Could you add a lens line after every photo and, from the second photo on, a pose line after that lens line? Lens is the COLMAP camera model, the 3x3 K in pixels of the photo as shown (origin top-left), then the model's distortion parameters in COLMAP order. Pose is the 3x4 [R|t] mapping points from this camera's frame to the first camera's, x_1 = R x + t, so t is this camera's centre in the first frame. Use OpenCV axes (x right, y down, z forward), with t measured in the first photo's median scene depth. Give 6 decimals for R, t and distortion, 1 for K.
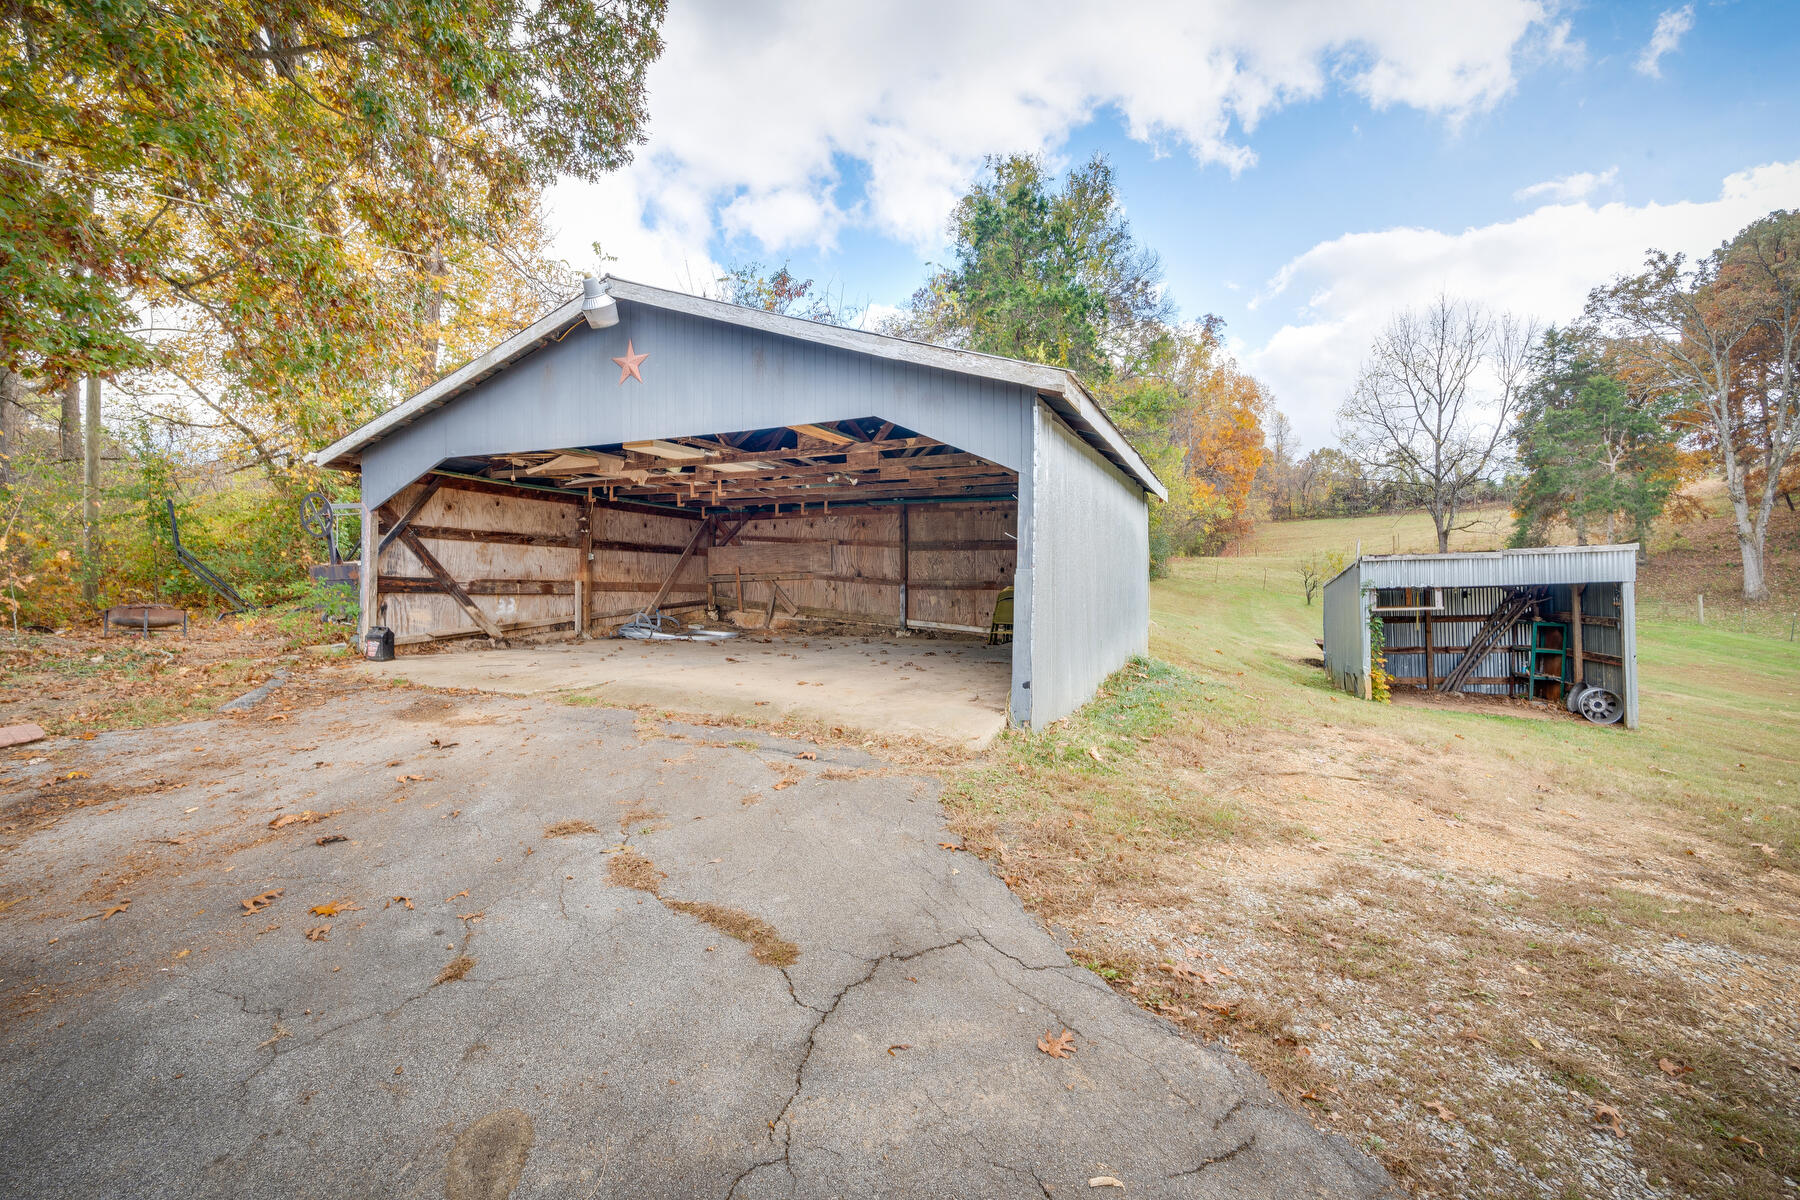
lens RADIAL K [[819.9, 0, 901.5], [0, 819.9, 590.2], [0, 0, 1]] dist [-0.000801, -0.000063]
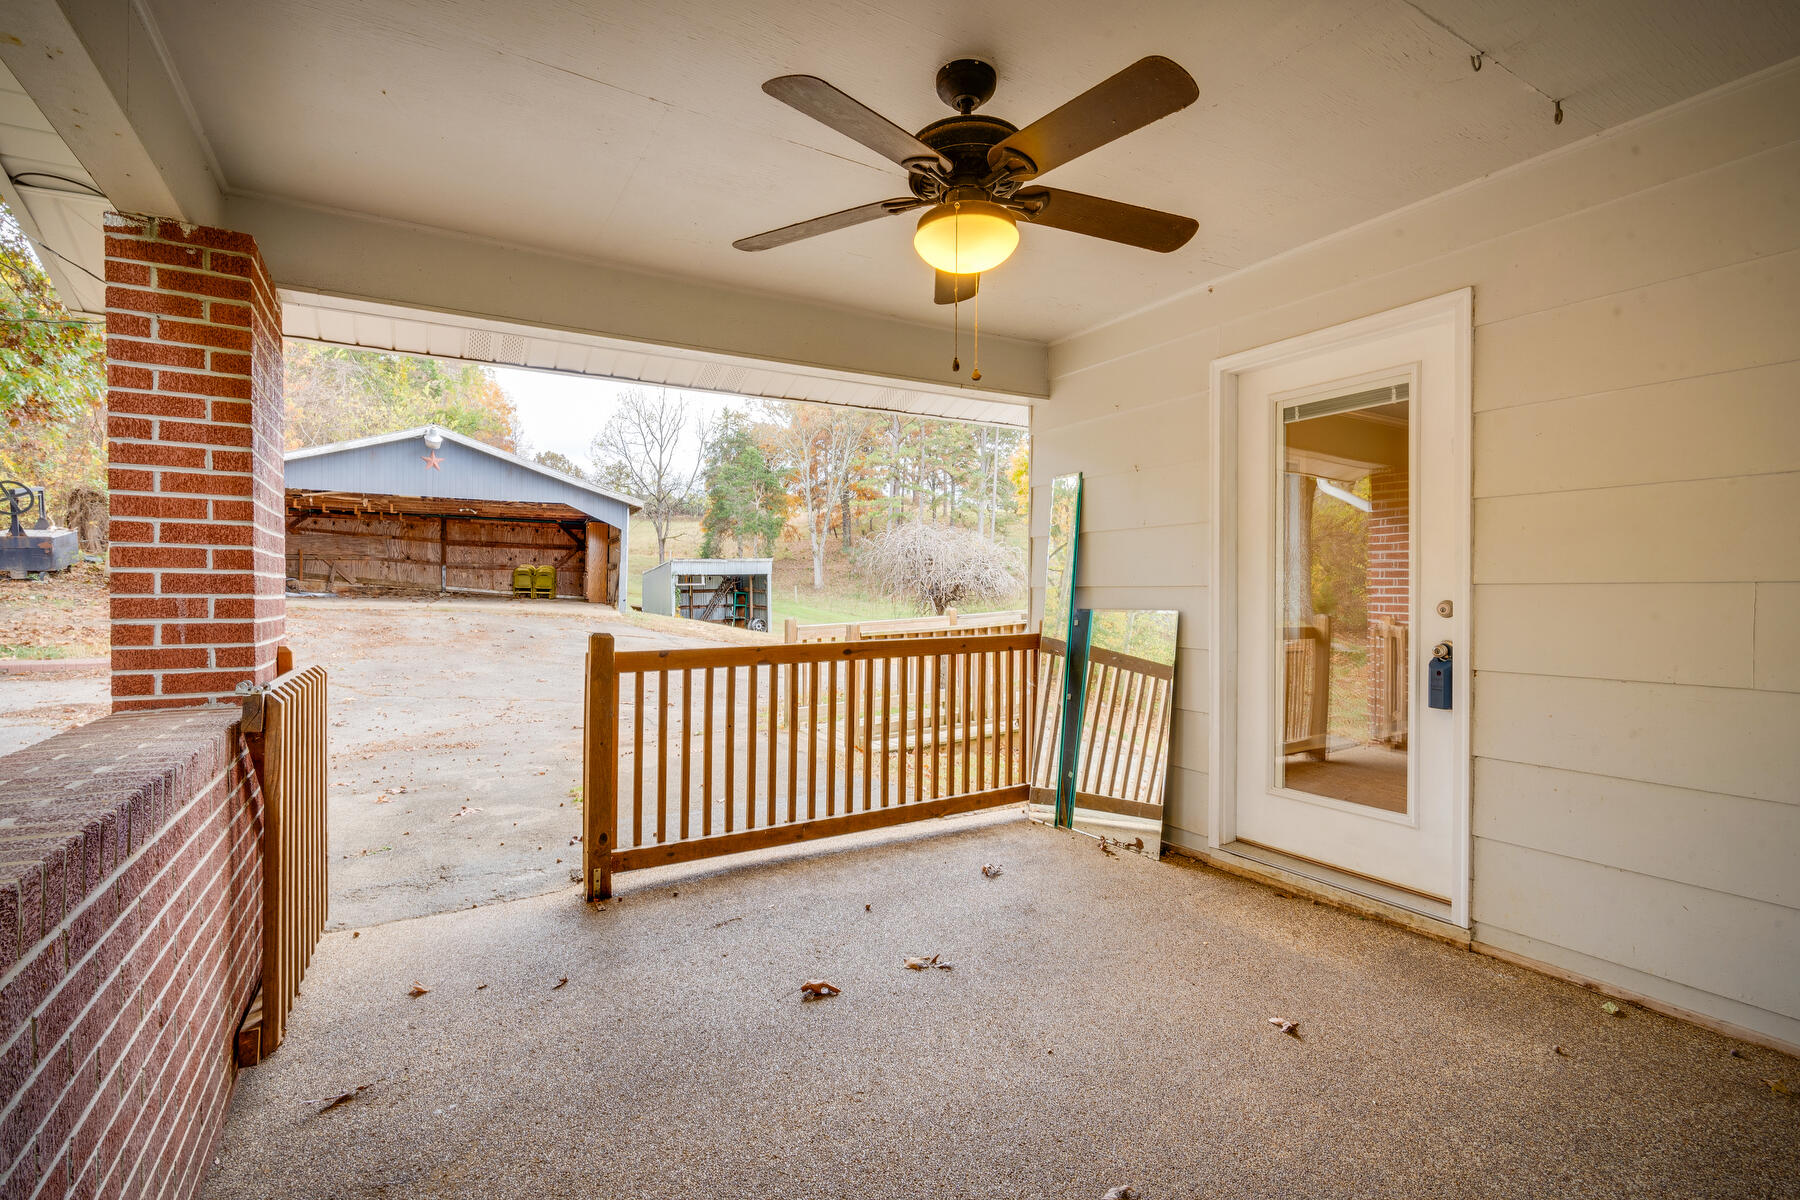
lens RADIAL K [[819.9, 0, 901.5], [0, 819.9, 590.2], [0, 0, 1]] dist [-0.000801, -0.000063]
pose [[0.623855, 0.007589, 0.781503, -0.601930], [-0.014438, 0.999894, 0.001816, 0.022694], [-0.781407, -0.012416, 0.623899, -0.646062]]
